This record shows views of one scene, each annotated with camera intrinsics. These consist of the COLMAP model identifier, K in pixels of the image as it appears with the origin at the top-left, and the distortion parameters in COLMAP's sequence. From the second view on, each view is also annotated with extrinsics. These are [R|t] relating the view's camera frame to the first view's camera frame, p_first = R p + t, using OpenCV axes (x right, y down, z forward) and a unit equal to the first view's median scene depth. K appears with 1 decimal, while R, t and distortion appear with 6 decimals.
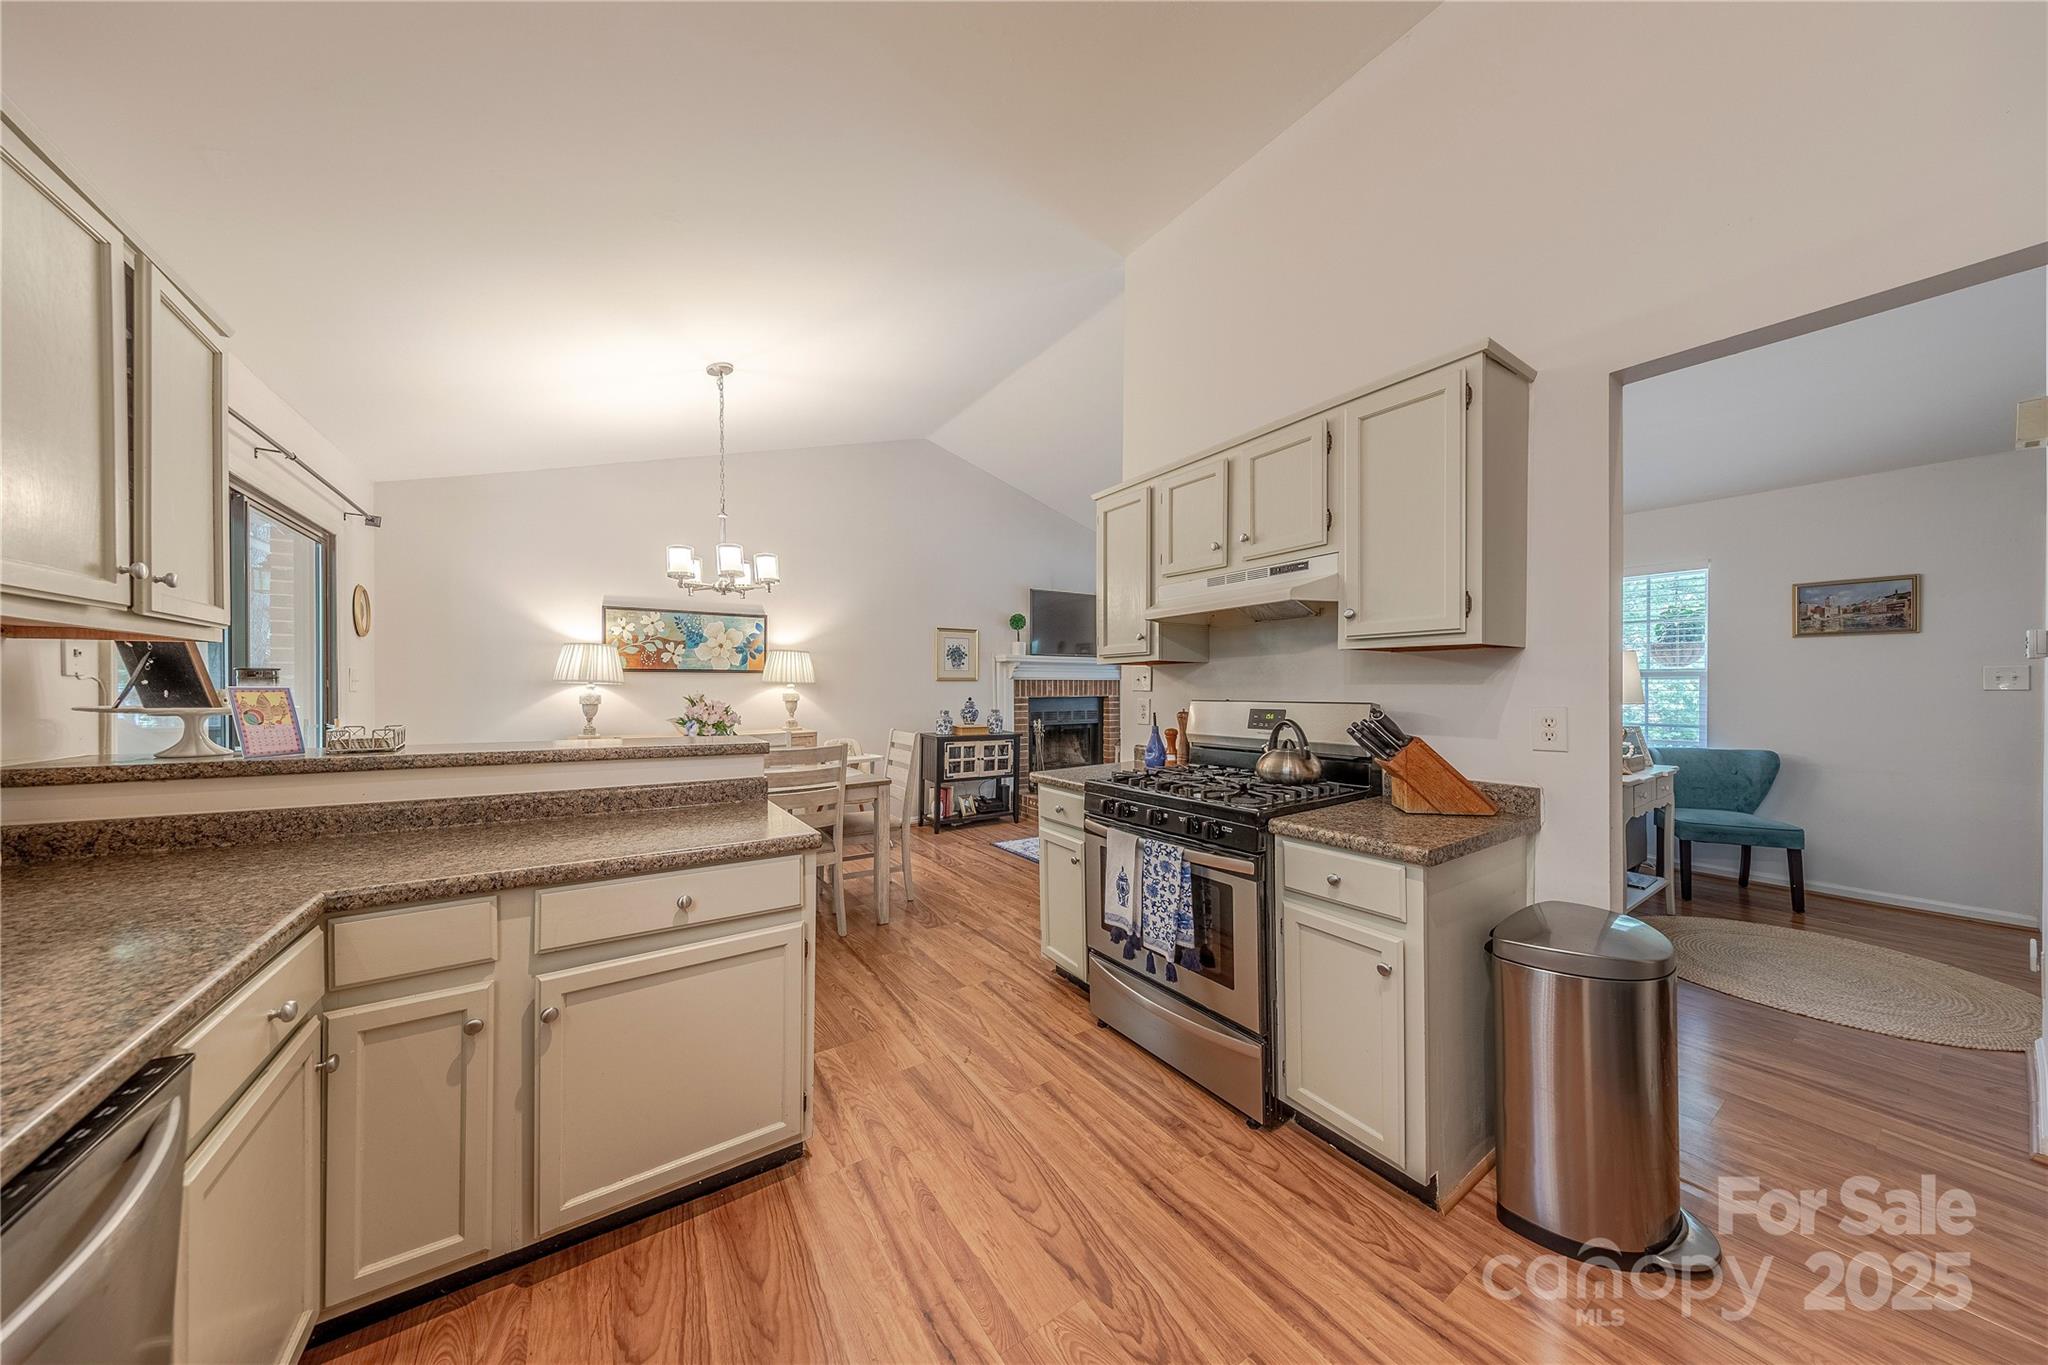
lens RADIAL K [[633.4, 0, 1019.2], [0, 633.4, 688.5], [0, 0, 1]] dist [0.007652, -0.000085]
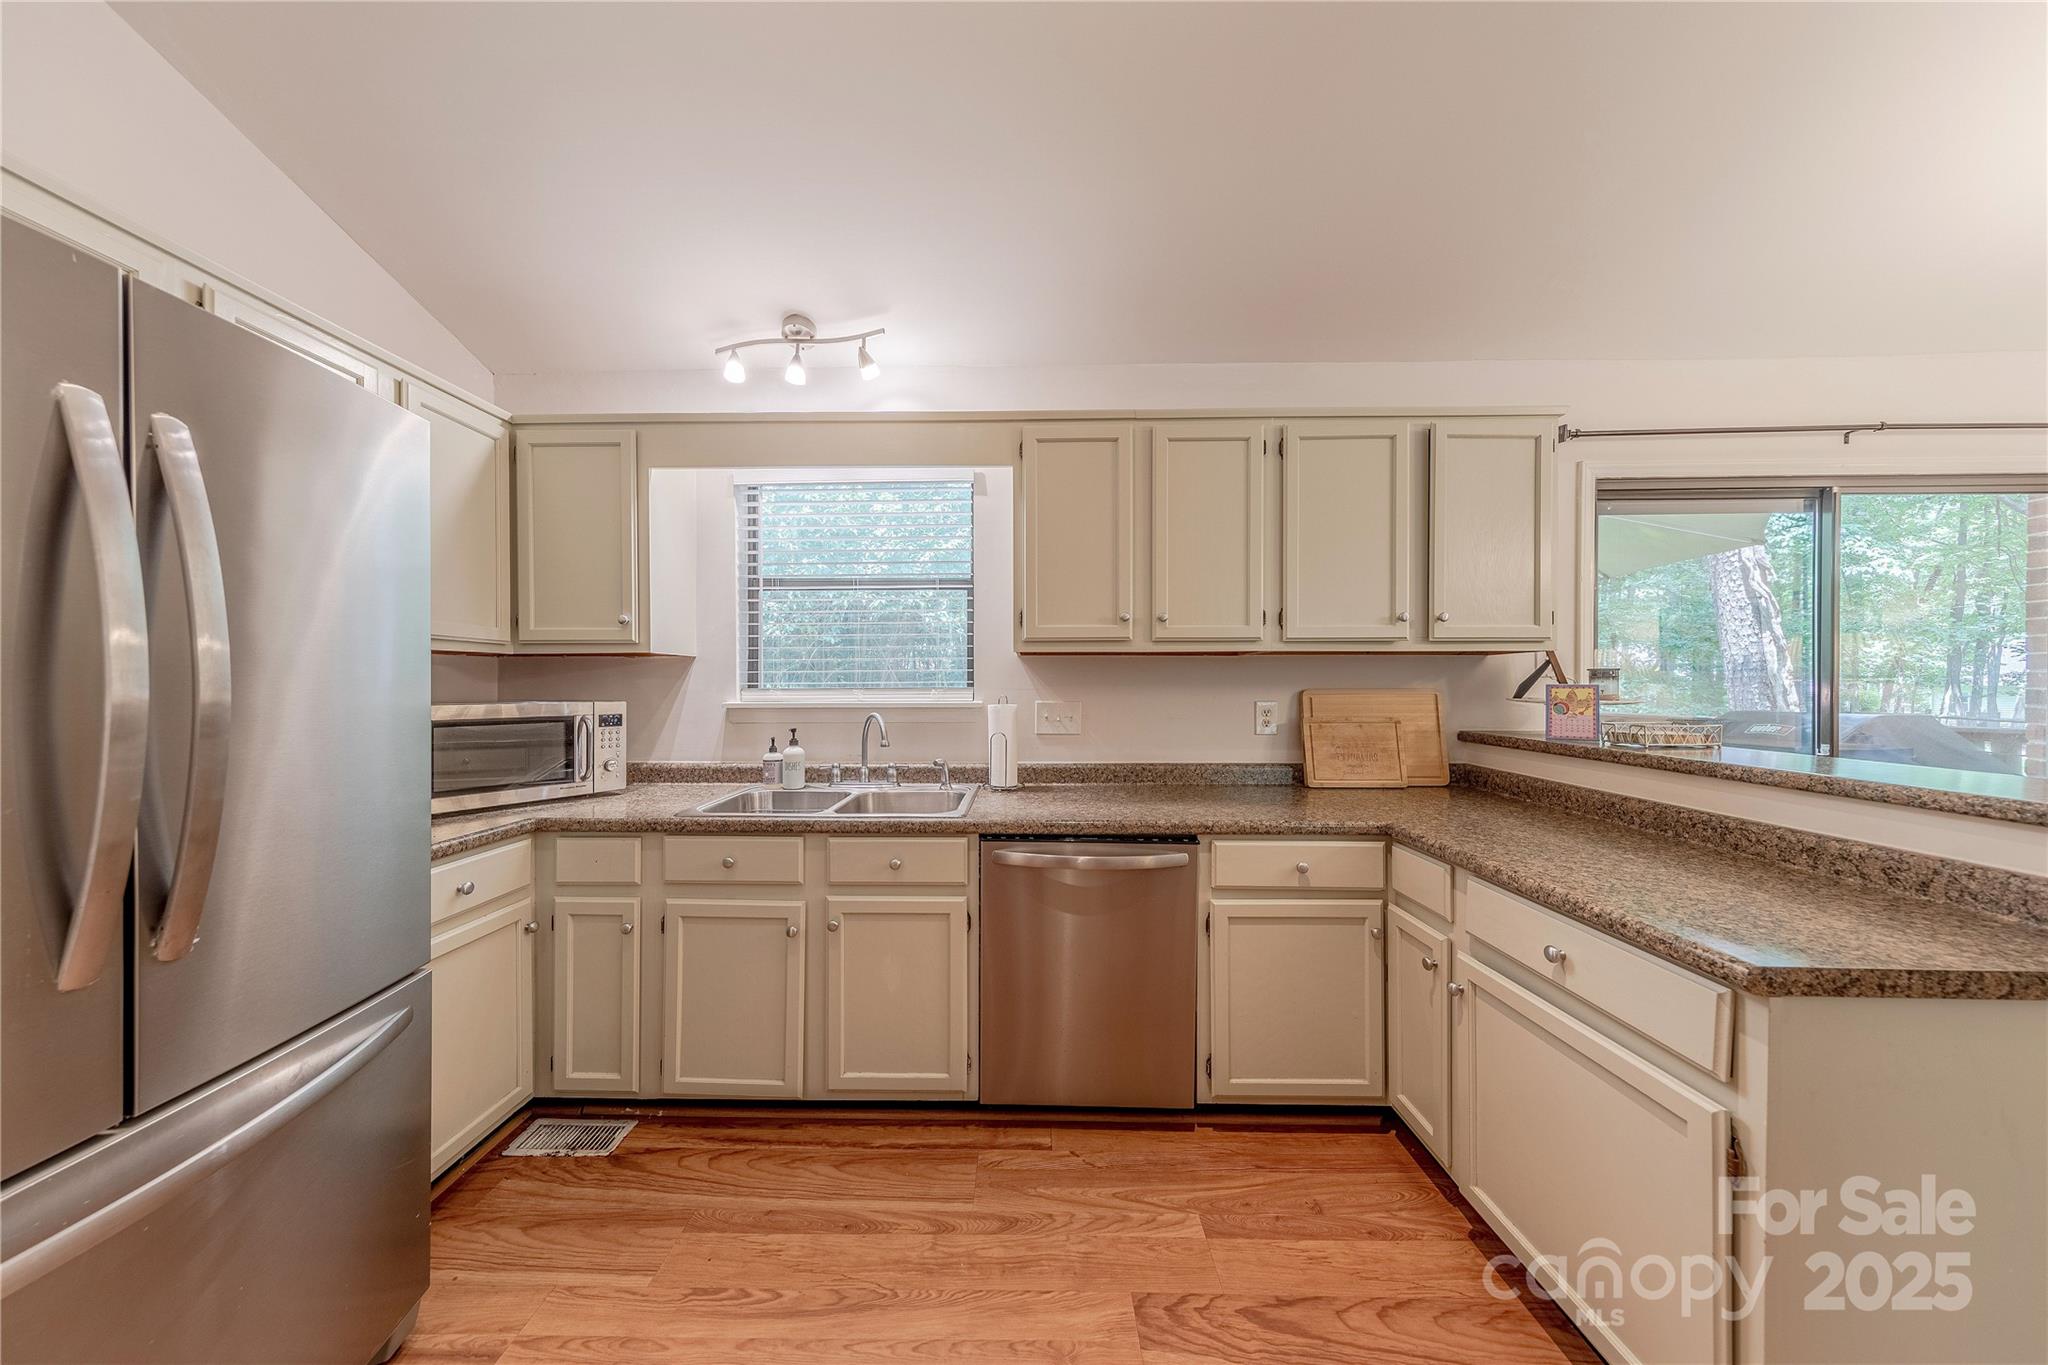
lens RADIAL K [[649.6, 0, 1013.1], [0, 649.6, 687.6], [0, 0, 1]] dist [0.006358, -0.000156]
pose [[-0.566139, 0.006313, -0.824286, 0.169266], [0.001075, 0.999975, 0.006920, -0.001993], [0.824309, 0.003032, -0.566132, 0.288076]]
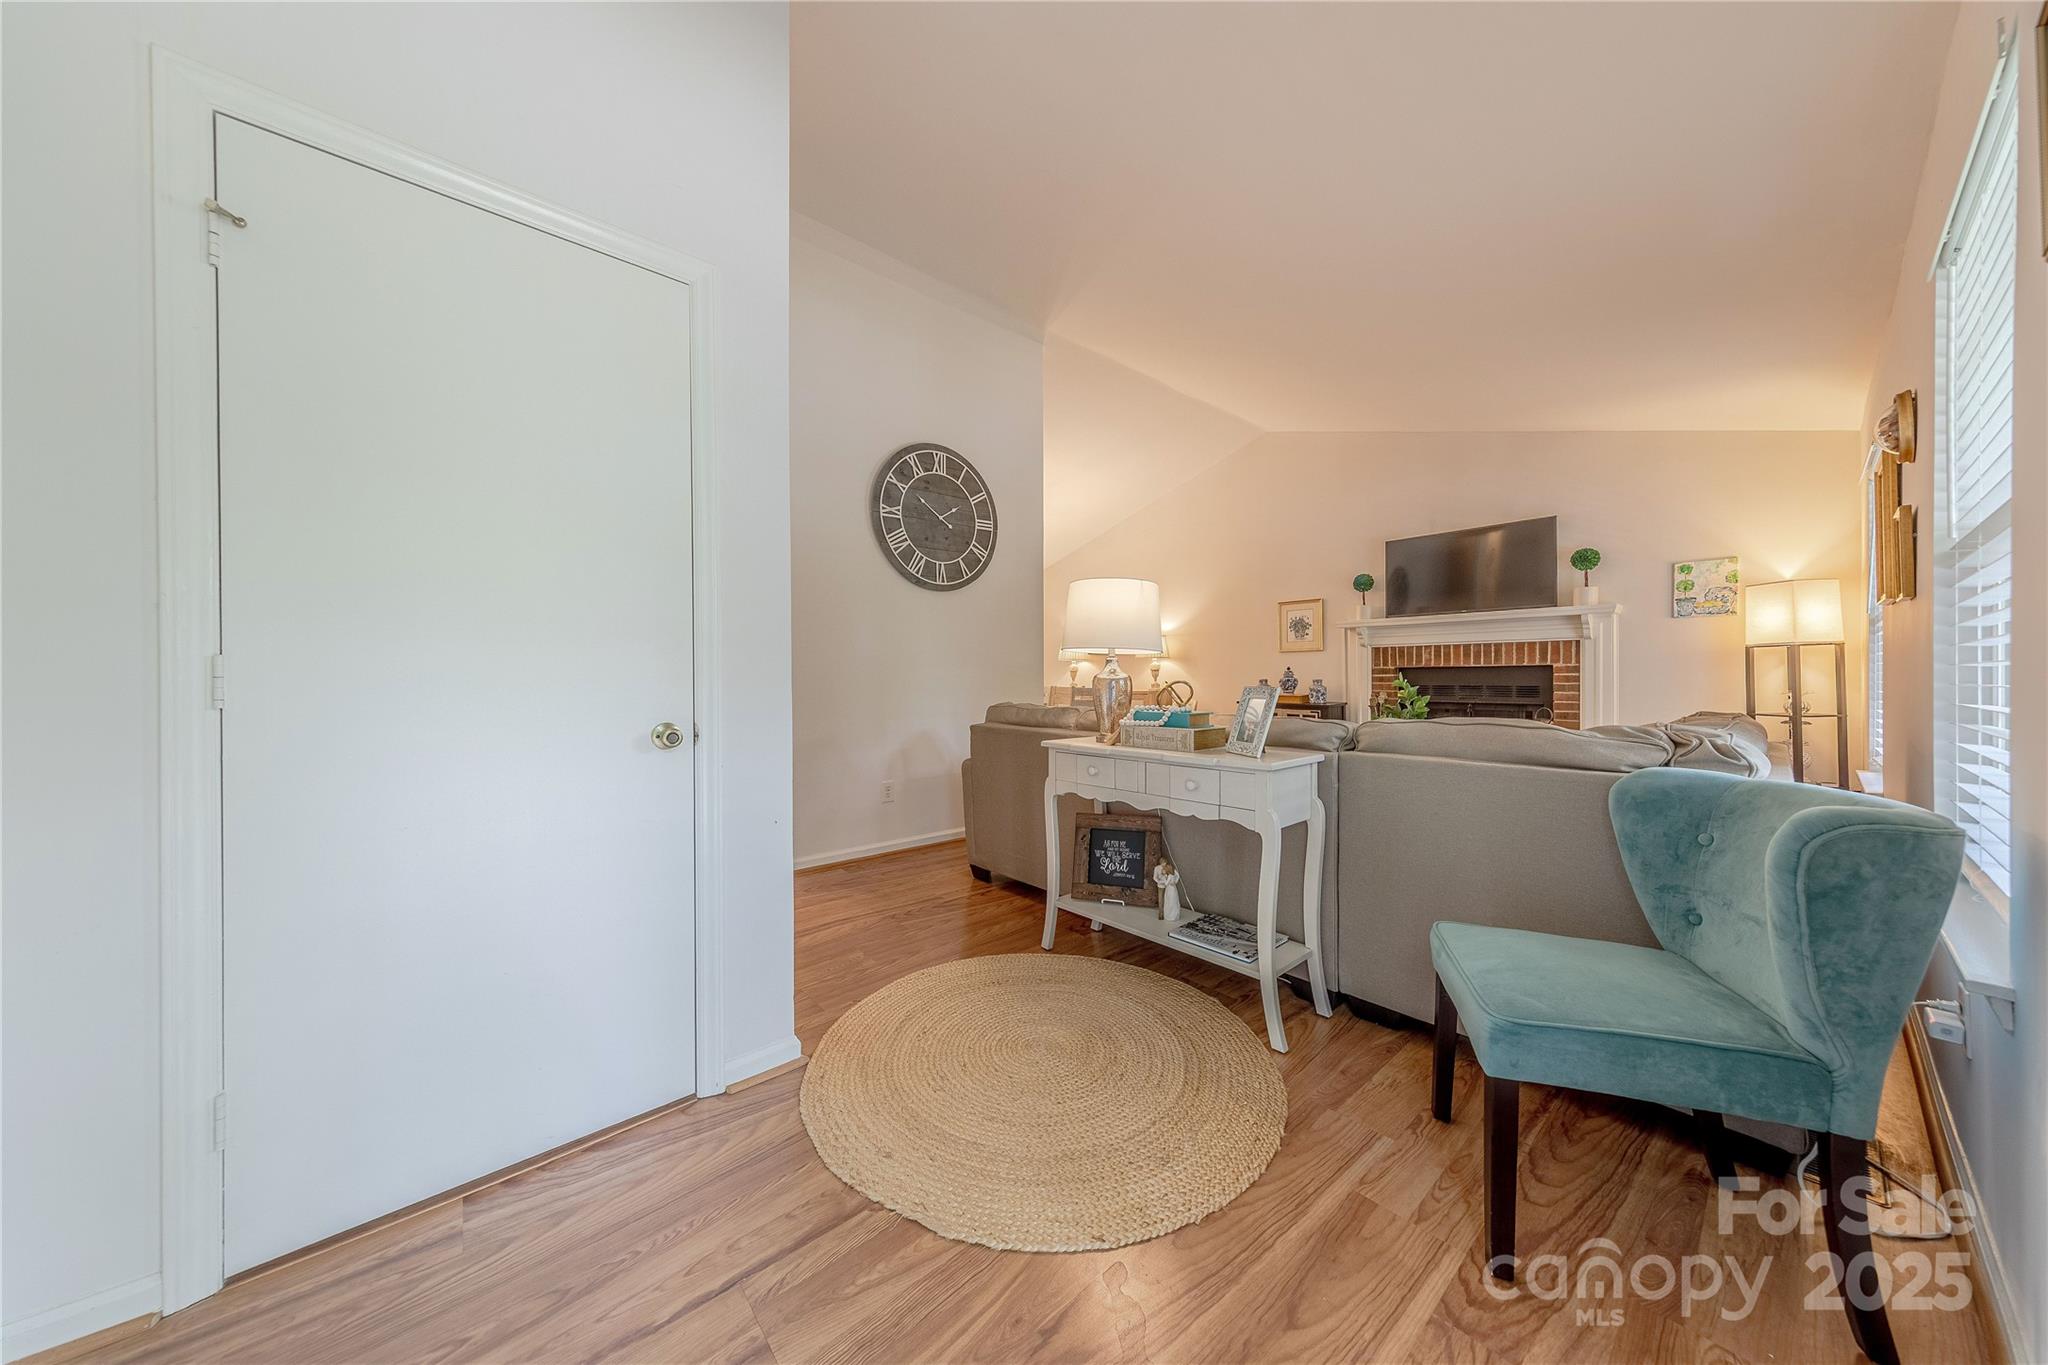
lens RADIAL K [[615.9, 0, 992.0], [0, 615.9, 680.6], [0, 0, 1]] dist [-0.024598, -0.000015]
pose [[0.081343, 0.006107, -0.996667, 1.089983], [-0.000470, 0.999981, 0.006089, 0.037539], [0.996686, -0.000027, 0.081344, 0.534556]]
